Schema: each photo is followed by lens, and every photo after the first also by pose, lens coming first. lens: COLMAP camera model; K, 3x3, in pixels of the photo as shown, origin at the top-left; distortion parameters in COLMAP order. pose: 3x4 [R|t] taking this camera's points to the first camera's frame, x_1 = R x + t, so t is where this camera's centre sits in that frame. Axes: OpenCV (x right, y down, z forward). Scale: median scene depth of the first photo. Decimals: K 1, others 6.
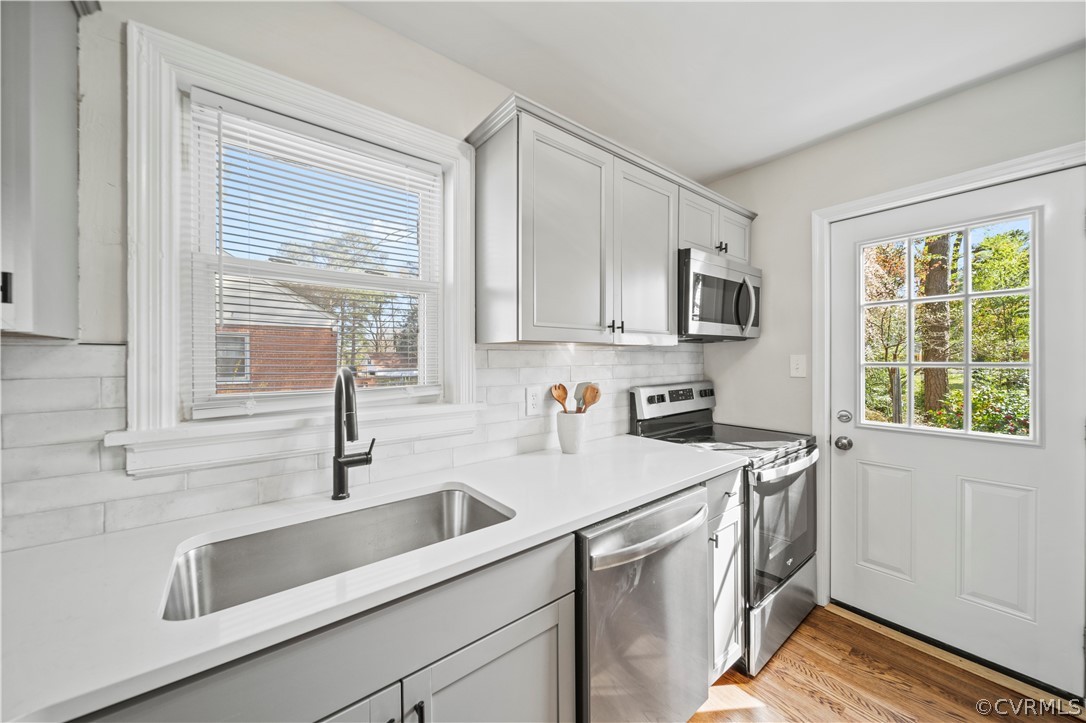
lens RADIAL K [[386.8, 0, 539.3], [0, 386.8, 360.5], [0, 0, 1]] dist [0.000191, -0.001809]
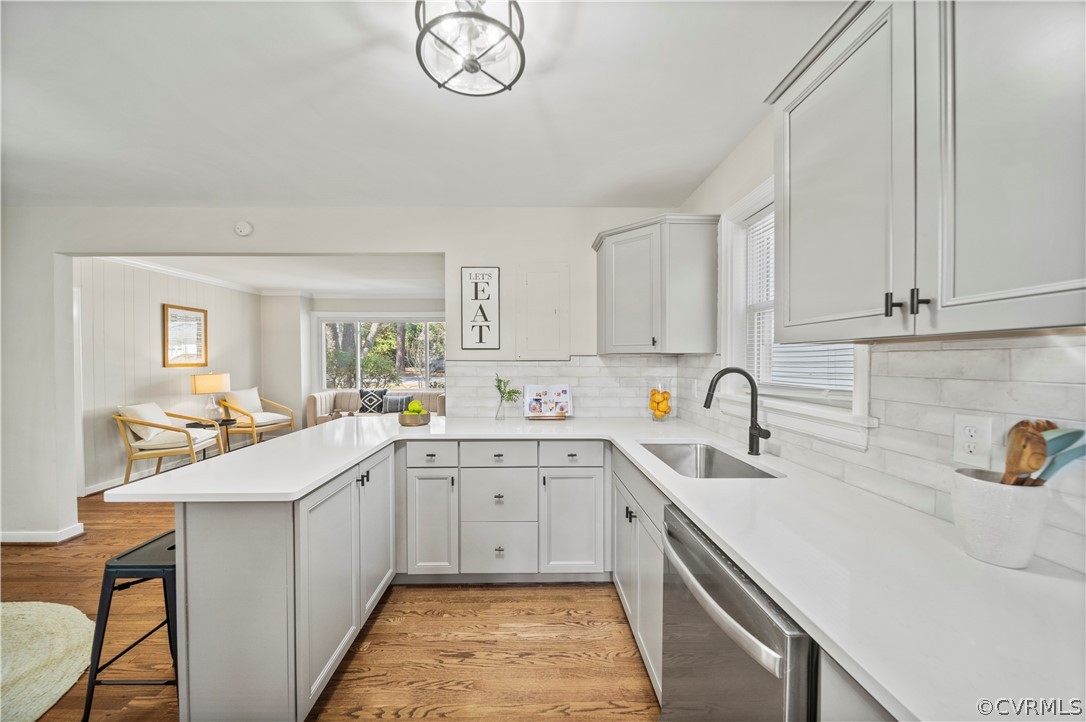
lens RADIAL K [[386.8, 0, 547.5], [0, 386.8, 362.3], [0, 0, 1]] dist [0.000191, -0.001809]
pose [[-0.578220, 0.010162, -0.815818, 0.766912], [-0.002988, 0.999889, 0.014573, -0.013871], [0.815876, 0.010864, -0.578125, 0.791536]]
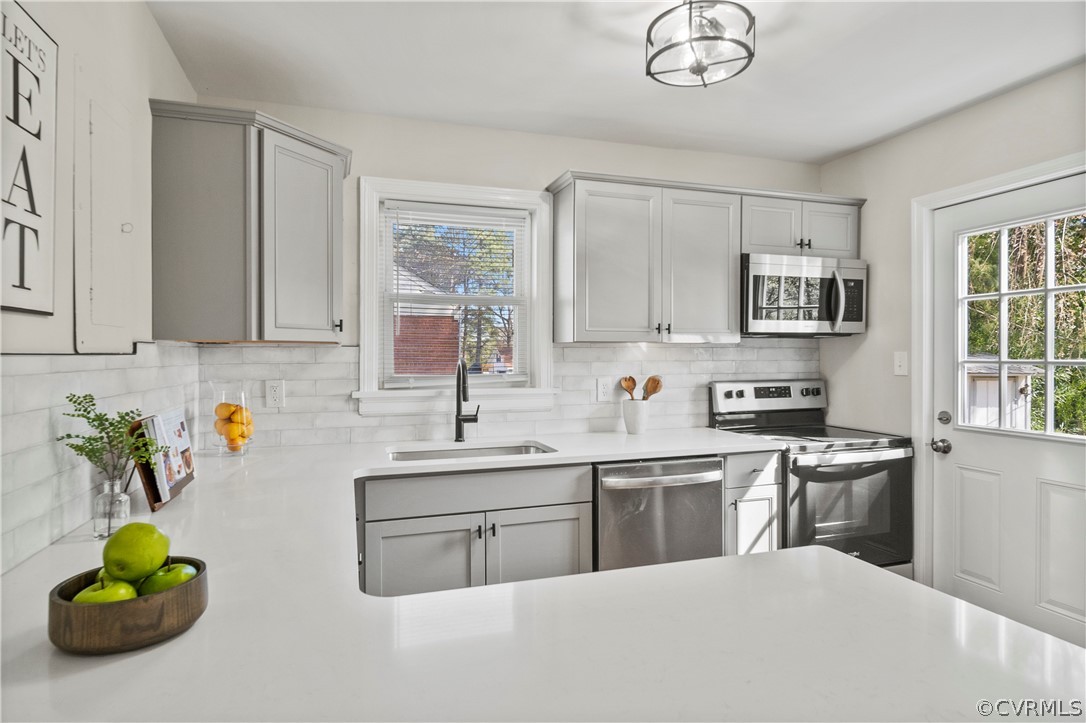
lens RADIAL K [[586.6, 0, 541.3], [0, 586.6, 357.1], [0, 0, 1]] dist [-0.002651, 0.000066]
pose [[0.941742, 0.005368, -0.336294, 0.399040], [-0.005581, 0.999984, 0.000332, 0.003825], [0.336290, 0.001564, 0.941757, -0.756230]]
